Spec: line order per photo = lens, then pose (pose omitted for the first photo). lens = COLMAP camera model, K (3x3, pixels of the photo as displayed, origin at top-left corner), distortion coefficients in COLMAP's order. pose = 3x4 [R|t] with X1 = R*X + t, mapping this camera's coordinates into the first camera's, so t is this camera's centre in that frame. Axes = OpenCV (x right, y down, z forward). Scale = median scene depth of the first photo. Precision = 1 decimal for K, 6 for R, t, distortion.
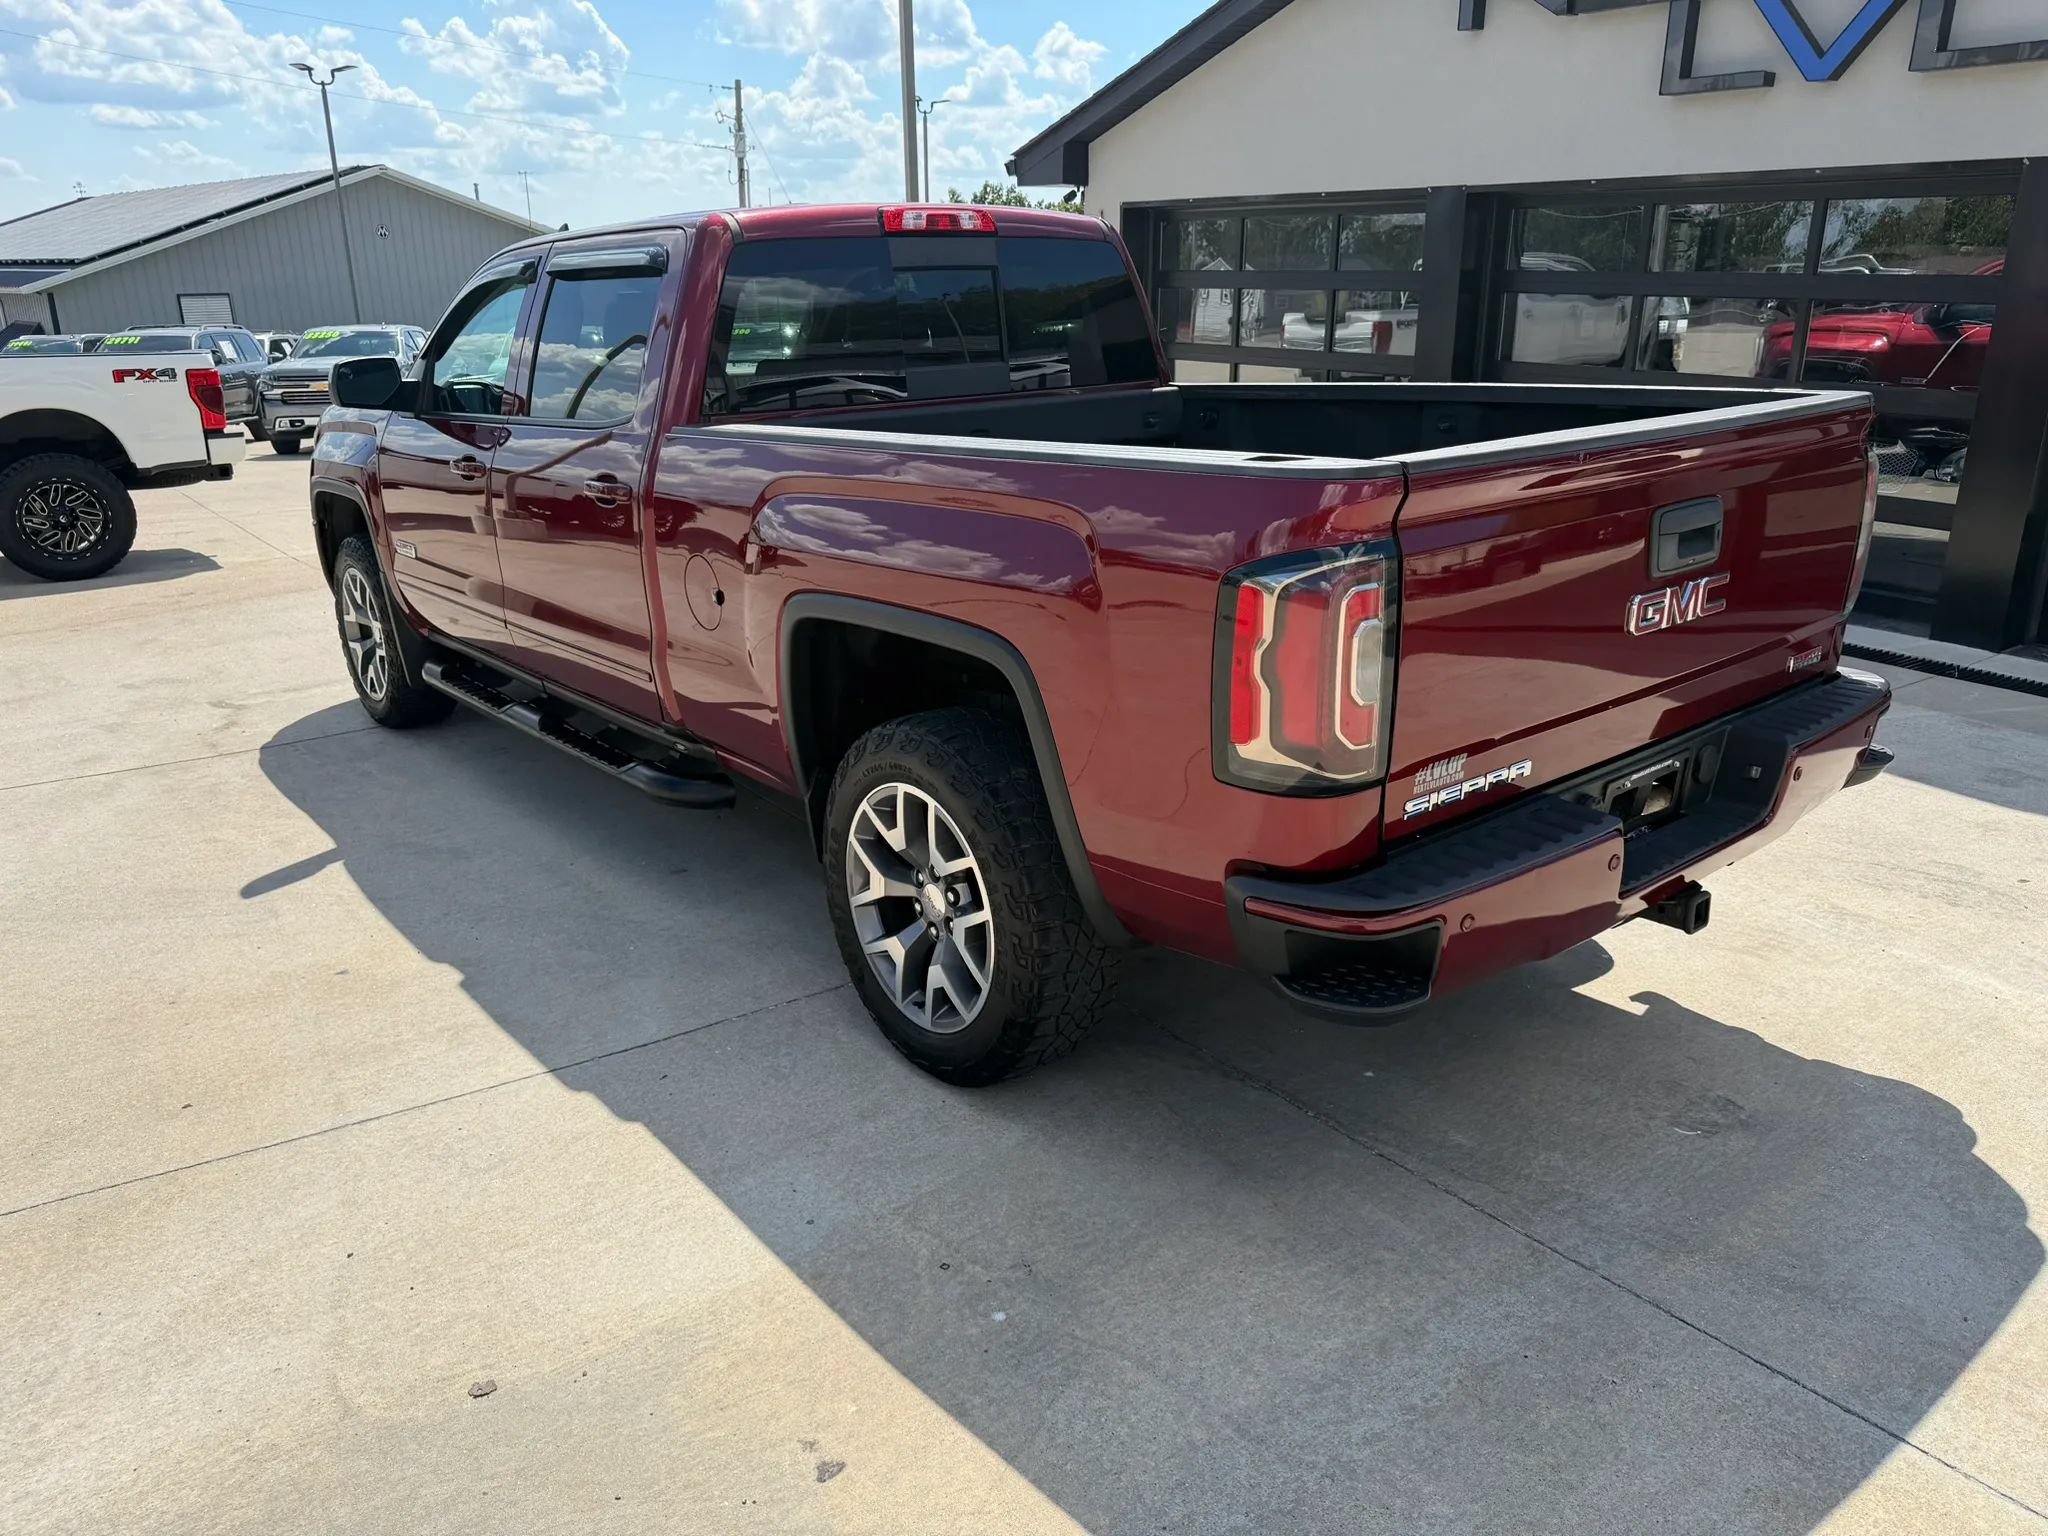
lens RADIAL K [[1443.1, 0, 1026.9], [0, 1443.1, 756.8], [0, 0, 1]] dist [0.022193, -0.039870]
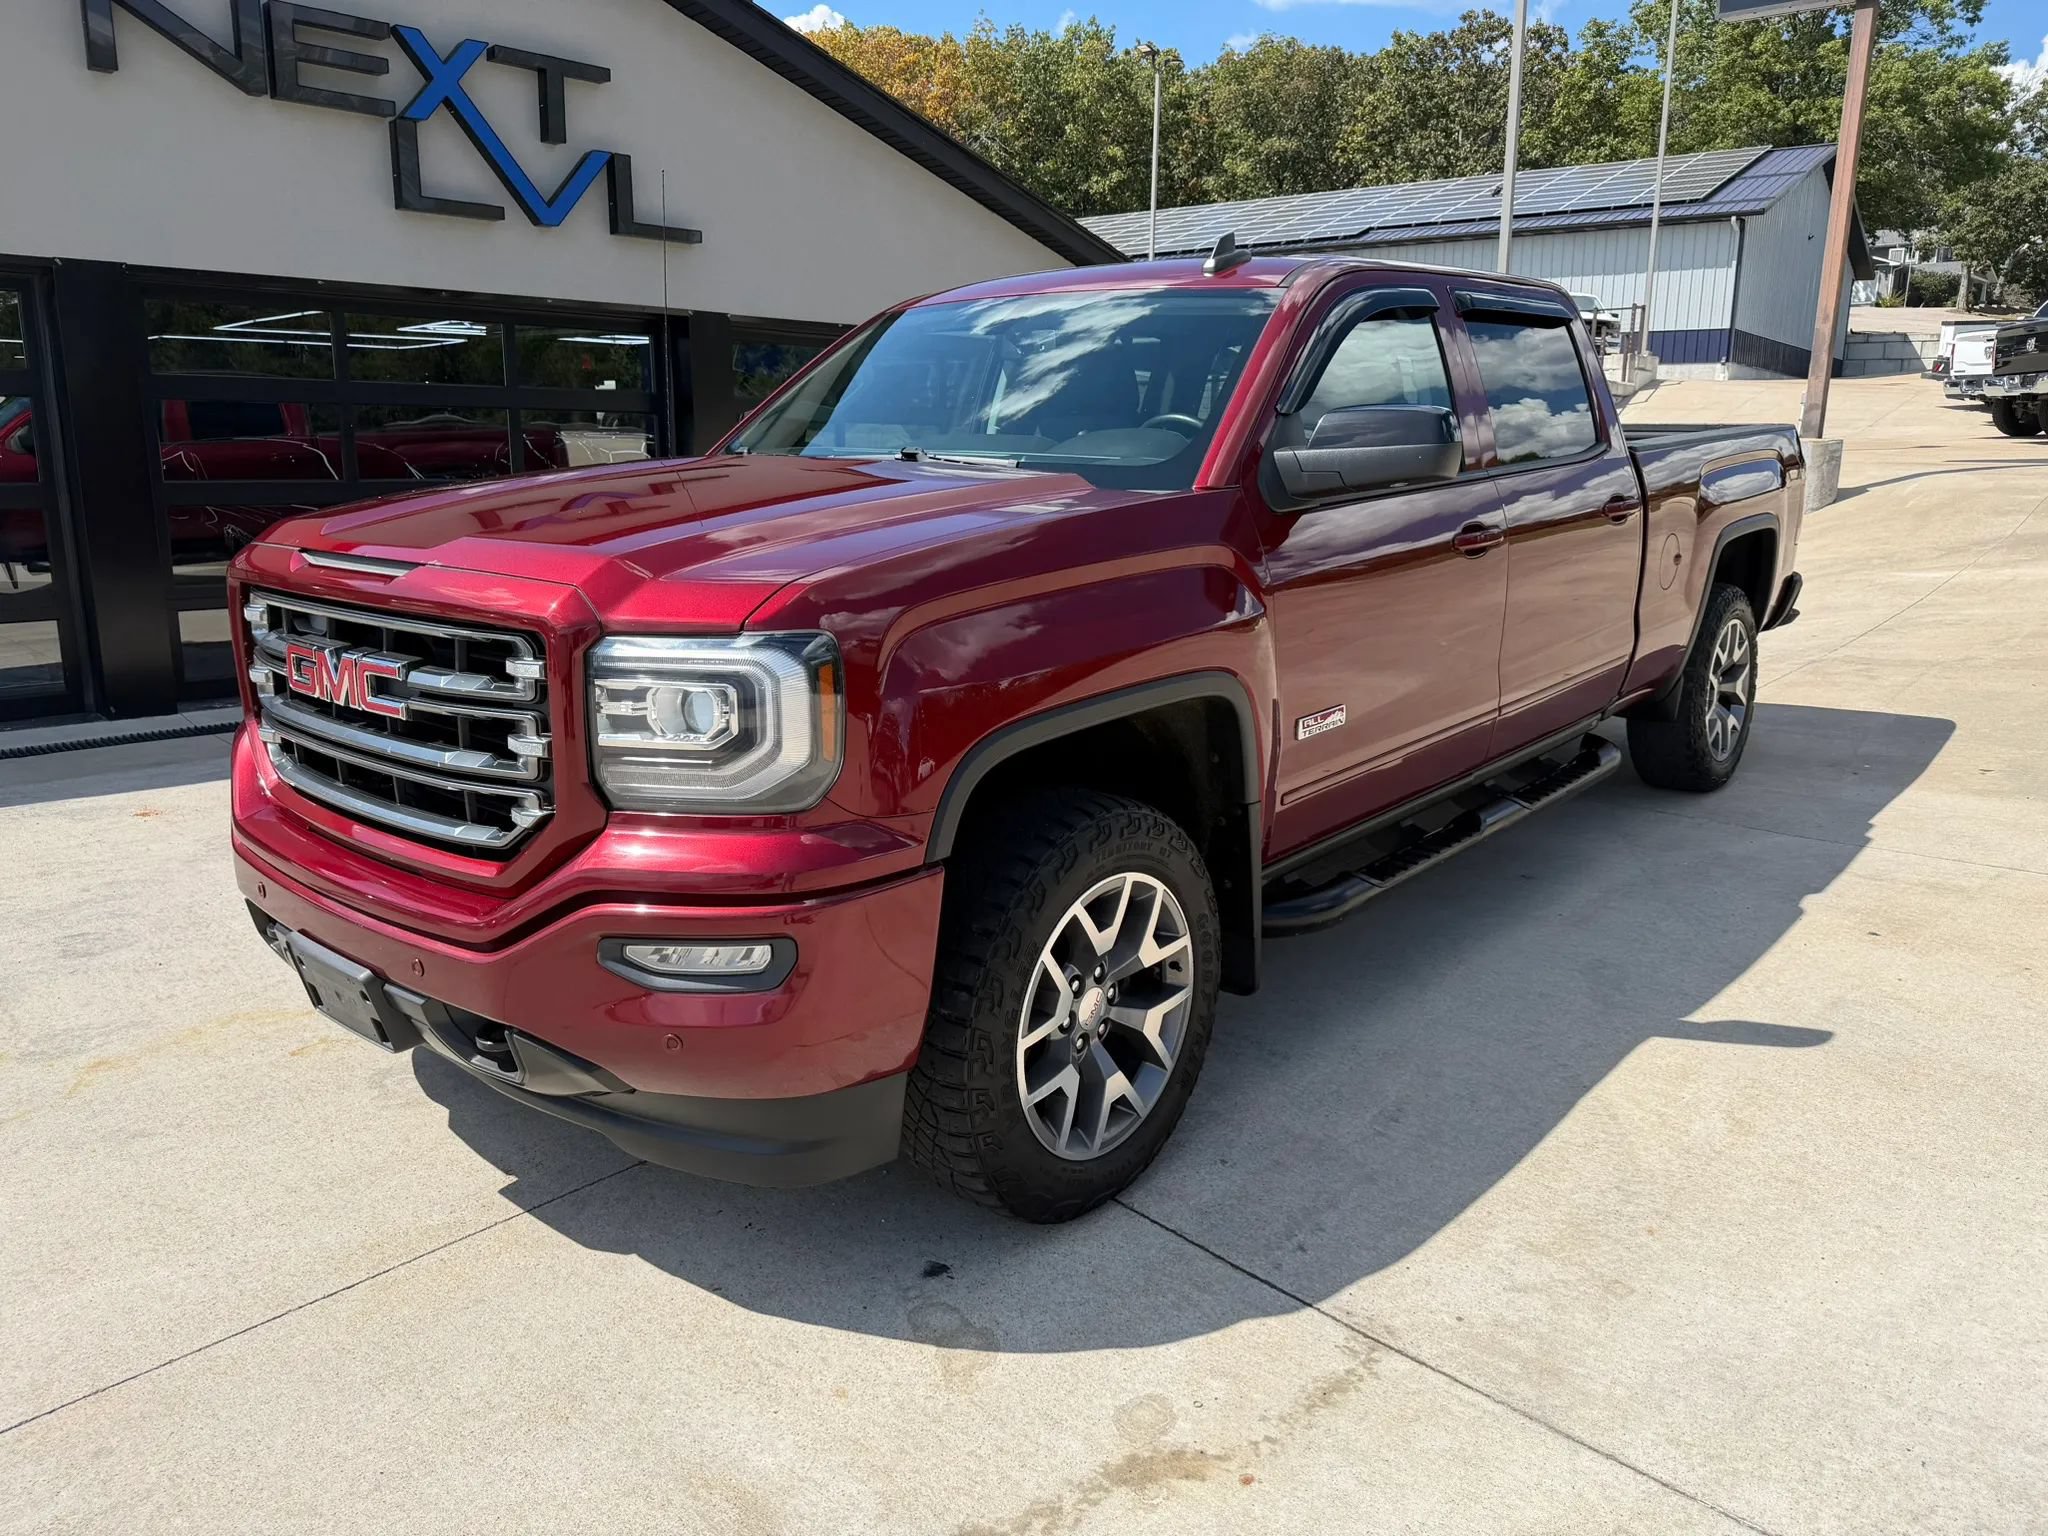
lens RADIAL K [[1443.1, 0, 1035.2], [0, 1443.1, 722.1], [0, 0, 1]] dist [0.022193, -0.039870]
pose [[-0.174403, -0.182727, 0.967572, -1.177239], [0.307502, 0.923380, 0.229808, -0.378888], [-0.935428, 0.337609, -0.104851, 1.394649]]
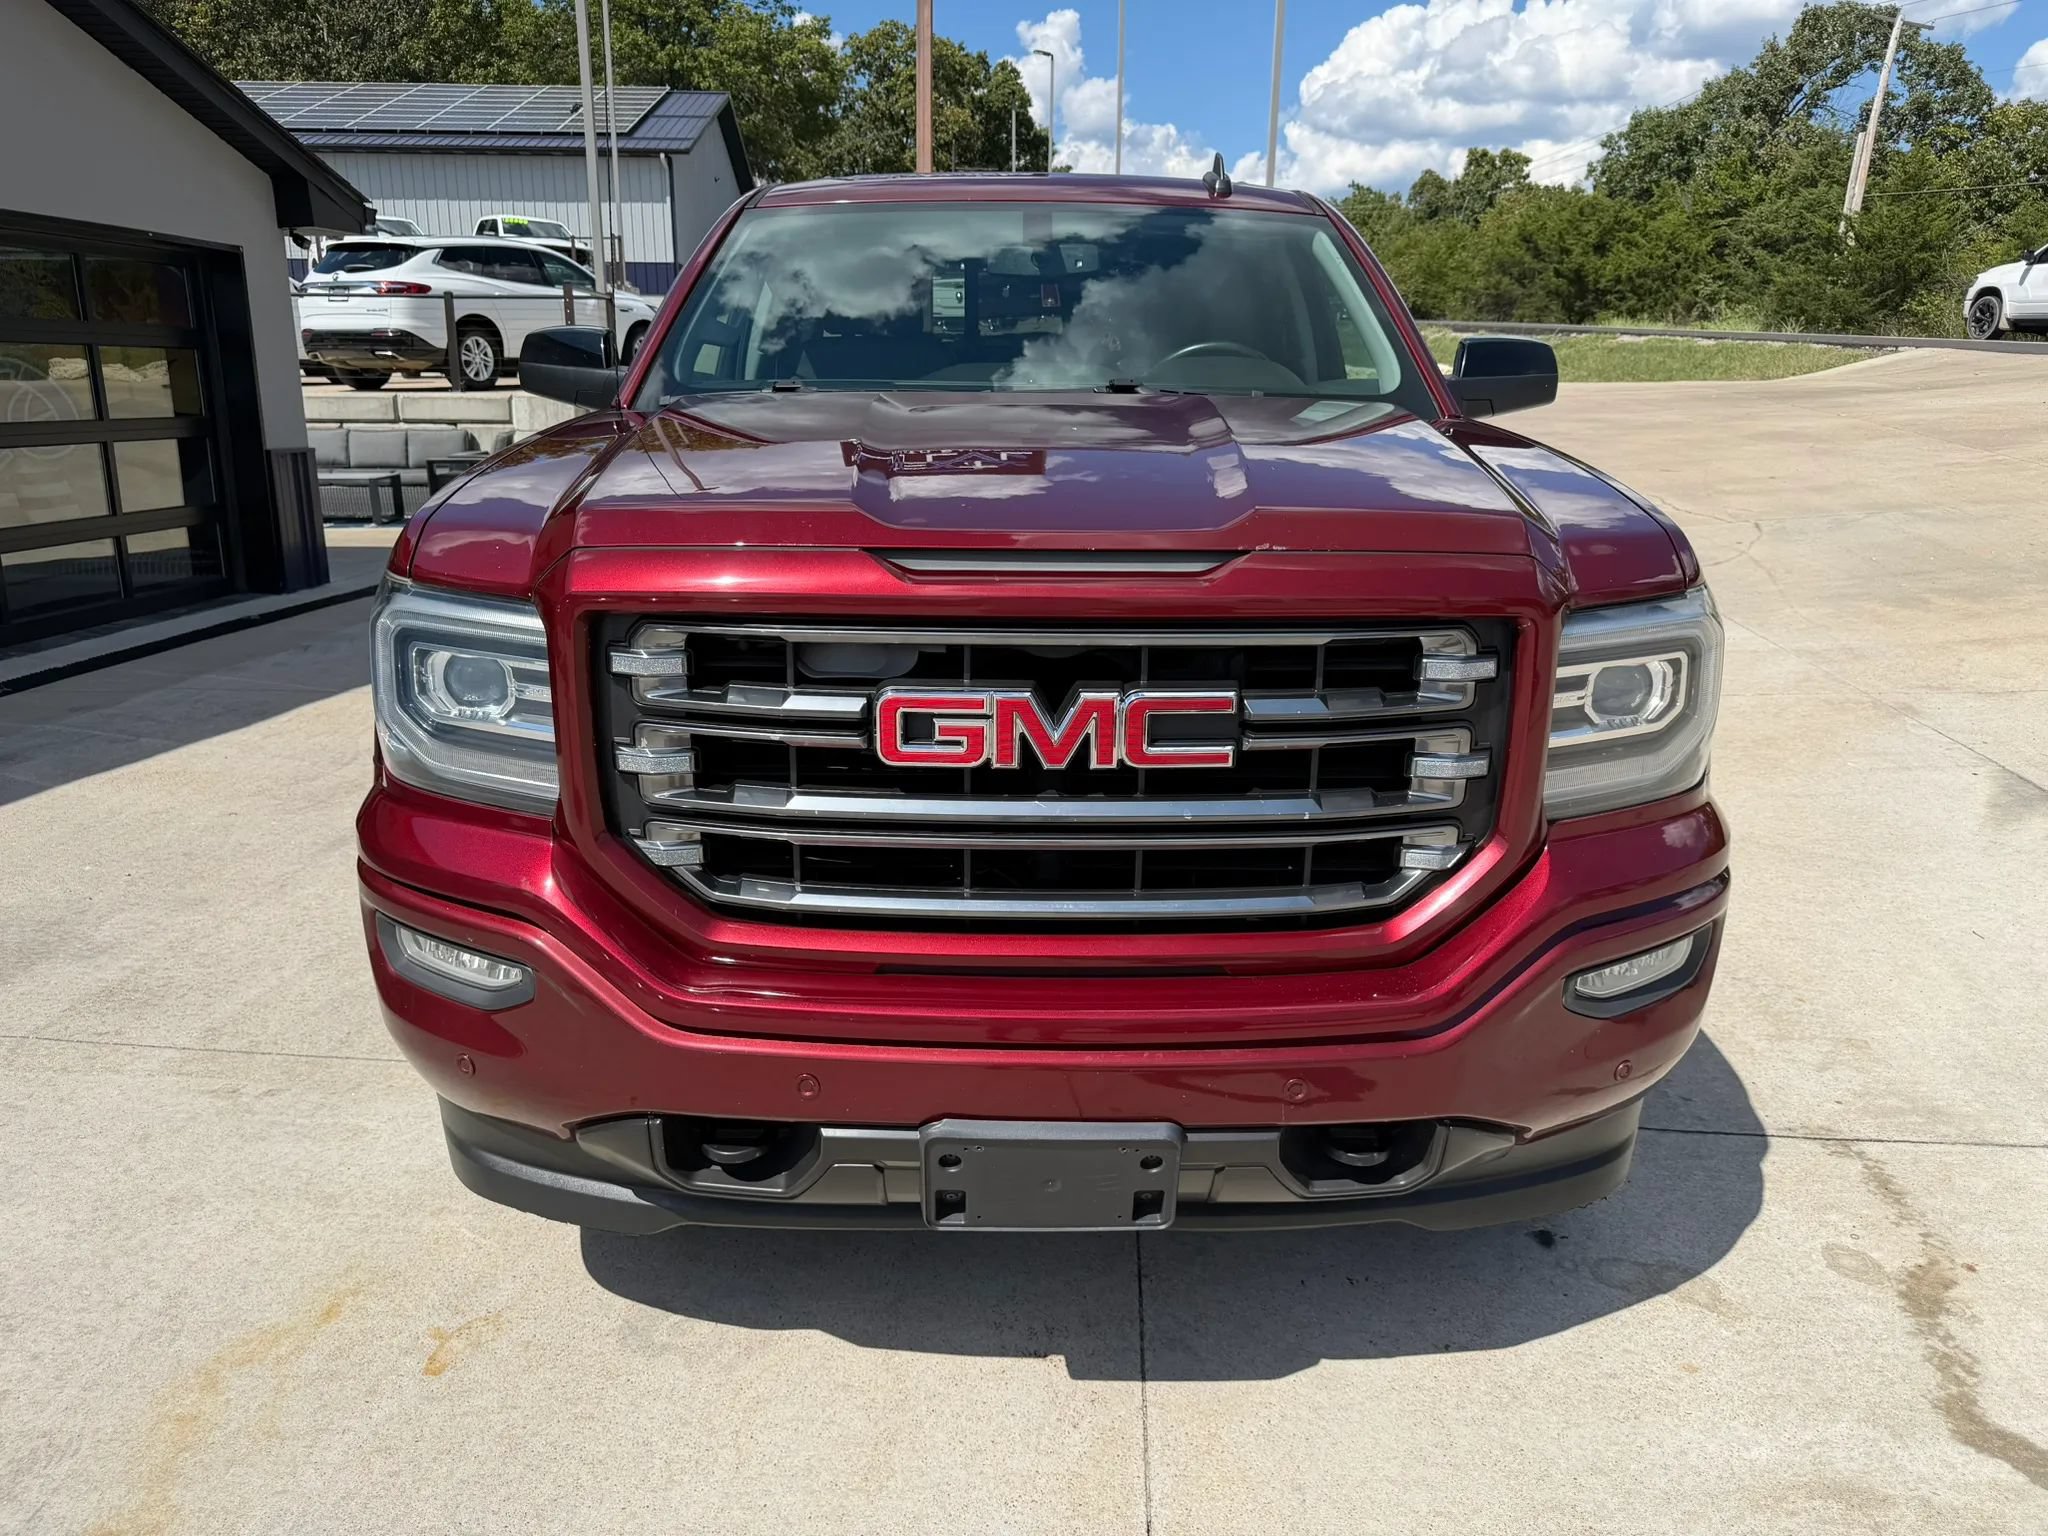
lens RADIAL K [[1443.1, 0, 1027.4], [0, 1443.1, 739.1], [0, 0, 1]] dist [0.022193, -0.039870]
pose [[-0.777139, -0.150399, 0.611094, -0.804831], [0.199699, 0.861906, 0.466088, -0.525775], [-0.596805, 0.484250, -0.639787, 1.835040]]
